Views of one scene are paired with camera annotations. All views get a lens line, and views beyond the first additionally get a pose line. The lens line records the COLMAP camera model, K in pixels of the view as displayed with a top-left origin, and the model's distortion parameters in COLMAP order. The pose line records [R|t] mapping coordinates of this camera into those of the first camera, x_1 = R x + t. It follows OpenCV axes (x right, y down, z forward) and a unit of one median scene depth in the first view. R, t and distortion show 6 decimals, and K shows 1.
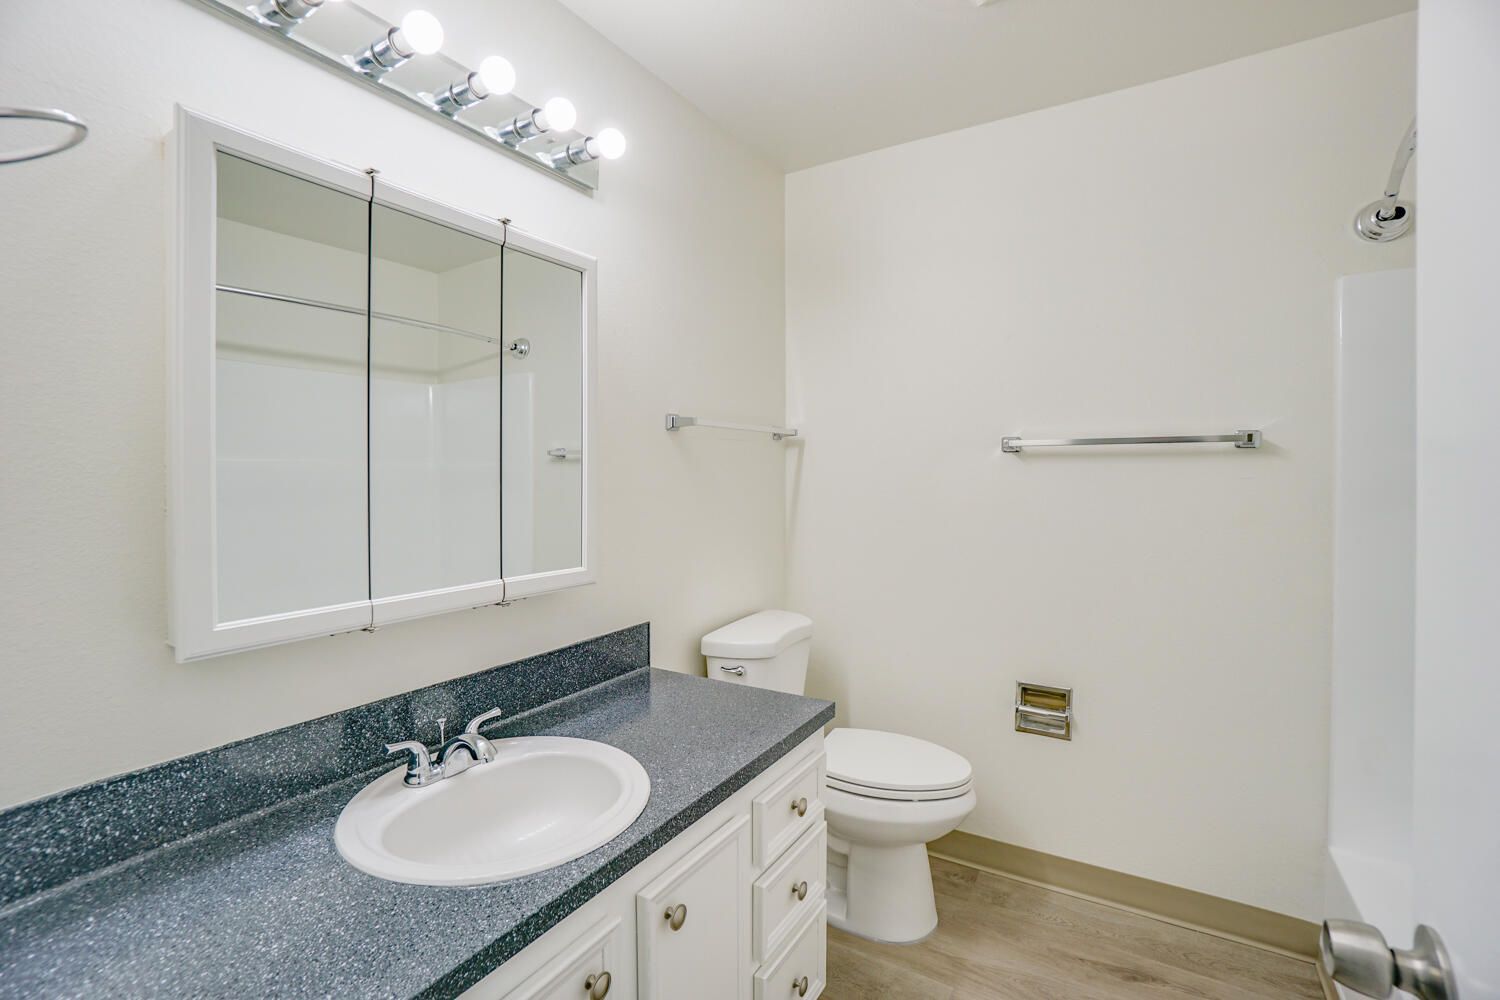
lens RADIAL K [[672.1, 0, 744.1], [0, 672.1, 485.7], [0, 0, 1]] dist [-0.054852, 0.018392]
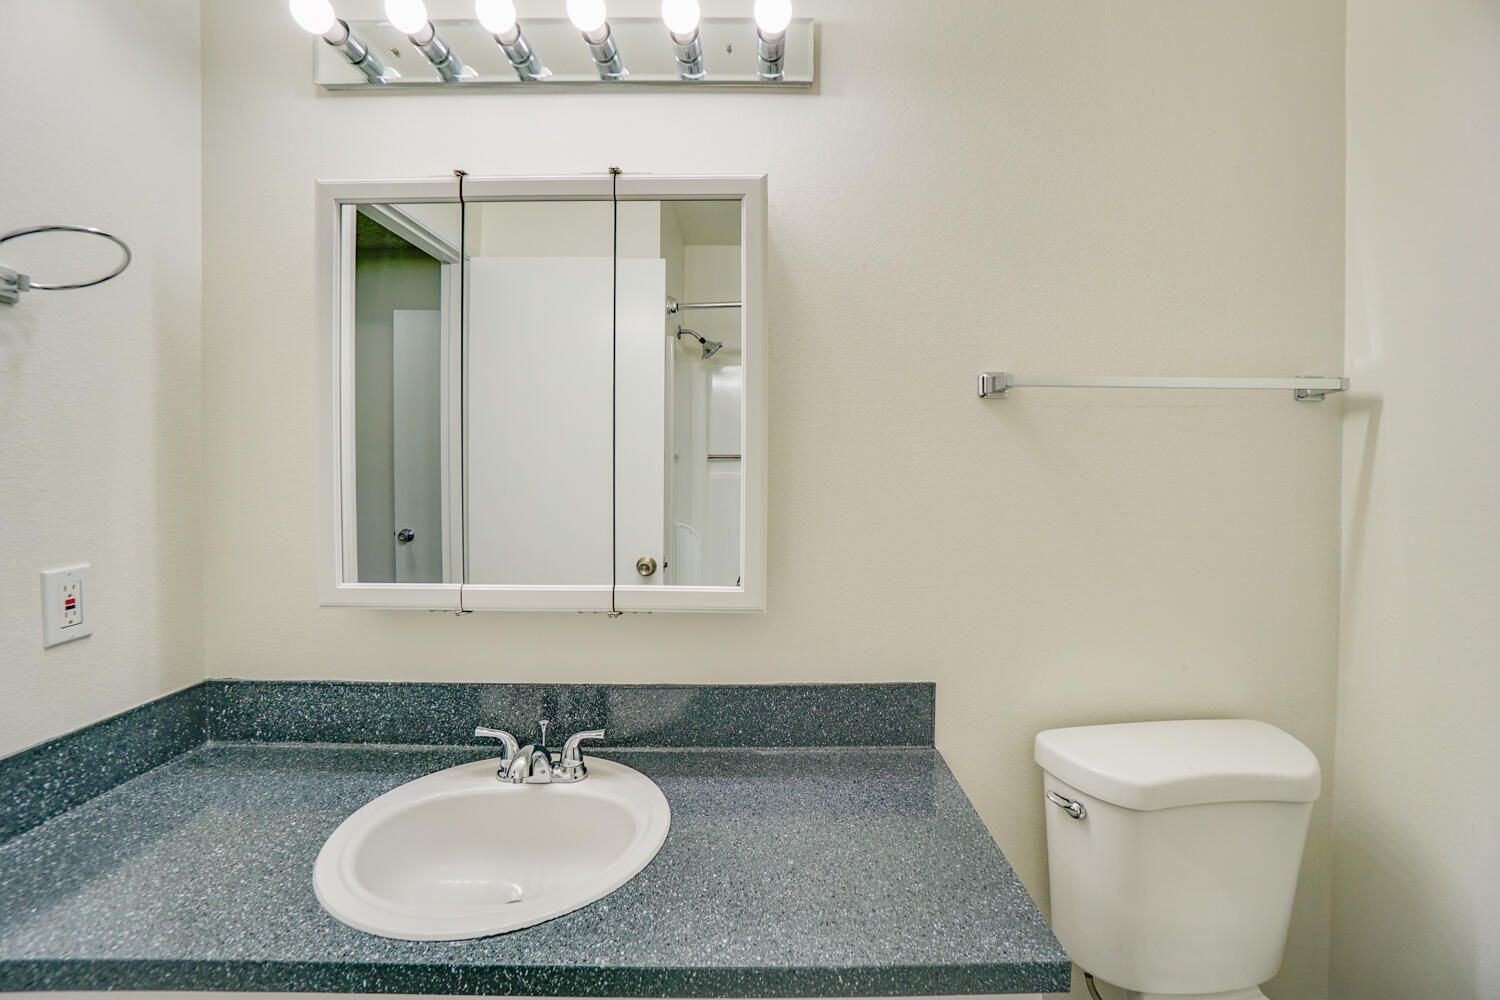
lens RADIAL K [[672.1, 0, 751.4], [0, 672.1, 487.9], [0, 0, 1]] dist [-0.054852, 0.018392]
pose [[0.528141, 0.030294, -0.848616, 0.488926], [-0.019216, 0.999534, 0.023722, -0.012072], [0.848939, 0.003778, 0.528477, 0.718402]]
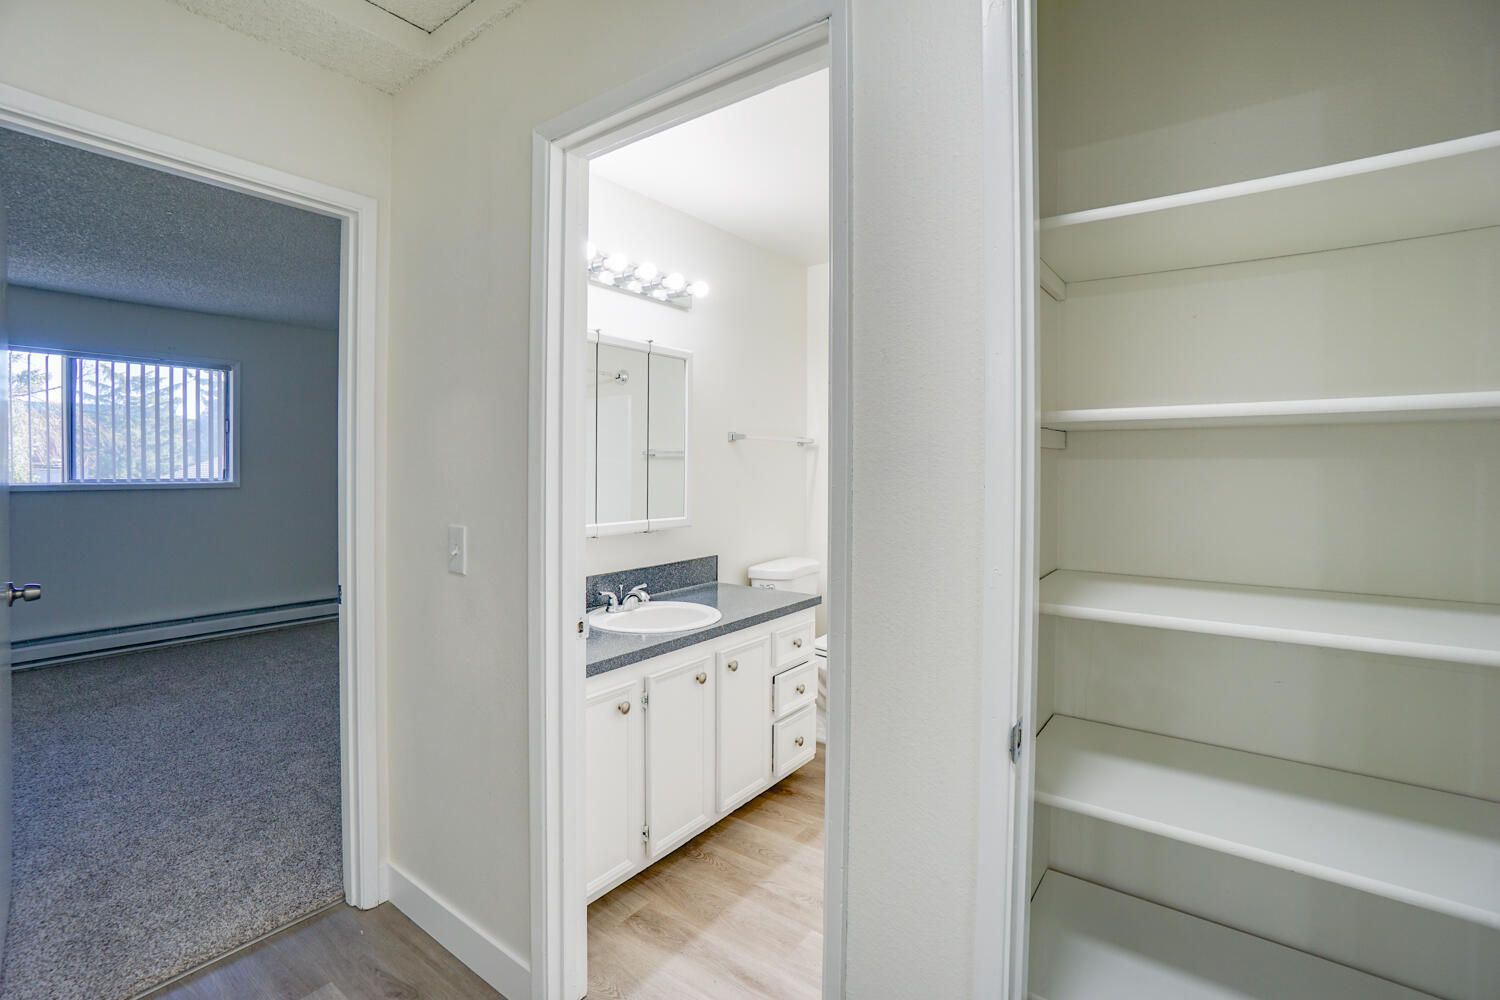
lens RADIAL K [[672.1, 0, 749.8], [0, 672.1, 480.3], [0, 0, 1]] dist [-0.054852, 0.018392]
pose [[0.997290, 0.006208, -0.073314, 0.093895], [-0.006274, 0.999980, -0.000669, 0.022530], [0.073308, 0.001127, 0.997309, -1.027884]]
